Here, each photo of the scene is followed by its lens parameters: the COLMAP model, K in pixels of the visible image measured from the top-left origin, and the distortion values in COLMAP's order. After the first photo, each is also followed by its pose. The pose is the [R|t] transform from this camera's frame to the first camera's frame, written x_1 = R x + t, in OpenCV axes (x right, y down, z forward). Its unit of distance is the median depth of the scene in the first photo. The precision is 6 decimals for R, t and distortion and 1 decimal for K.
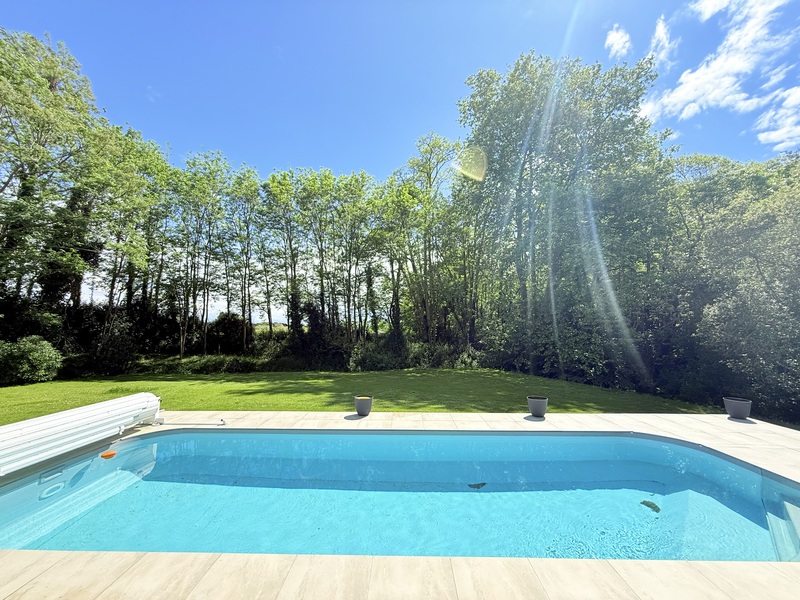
lens RADIAL K [[319.5, 0, 397.9], [0, 319.5, 290.6], [0, 0, 1]] dist [-0.000085, -0.000091]
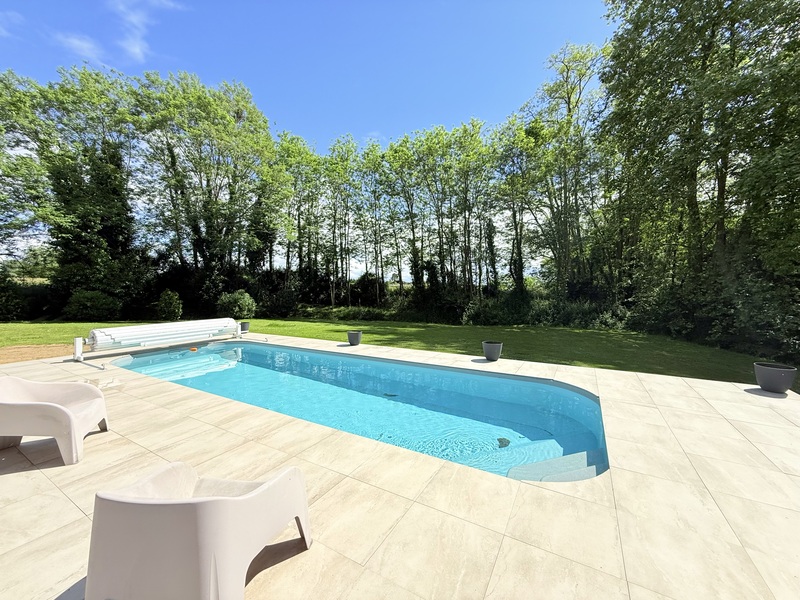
lens RADIAL K [[318.5, 0, 396.4], [0, 318.5, 297.6], [0, 0, 1]] dist [0.000546, -0.000018]
pose [[0.875968, 0.009624, -0.482274, 0.165966], [0.062573, 0.989086, 0.133391, 0.010121], [0.478294, -0.147024, 0.865805, 0.000542]]
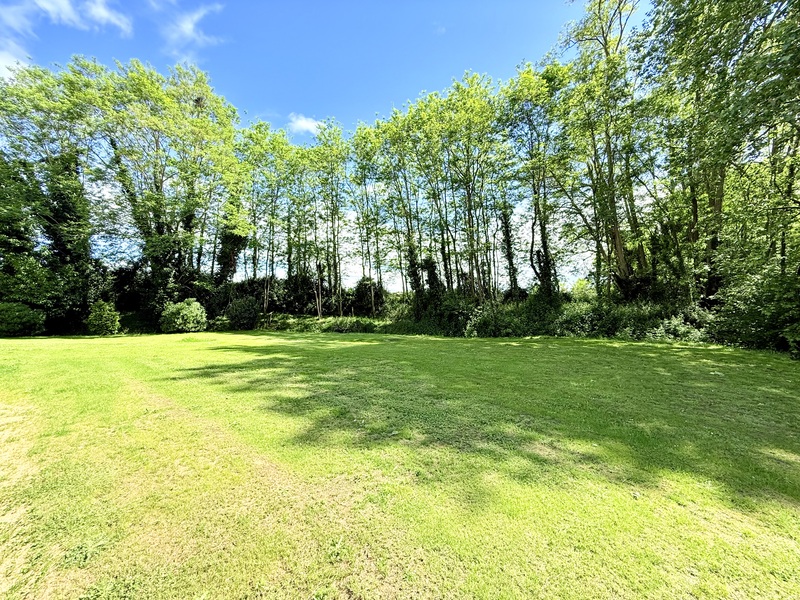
lens RADIAL K [[316.9, 0, 393.3], [0, 316.9, 299.6], [0, 0, 1]] dist [0.000705, 0.000012]
pose [[0.781295, -0.032122, -0.623335, 0.217457], [0.108702, 0.990416, 0.085209, 0.070801], [0.614623, -0.134331, 0.777299, 0.272850]]
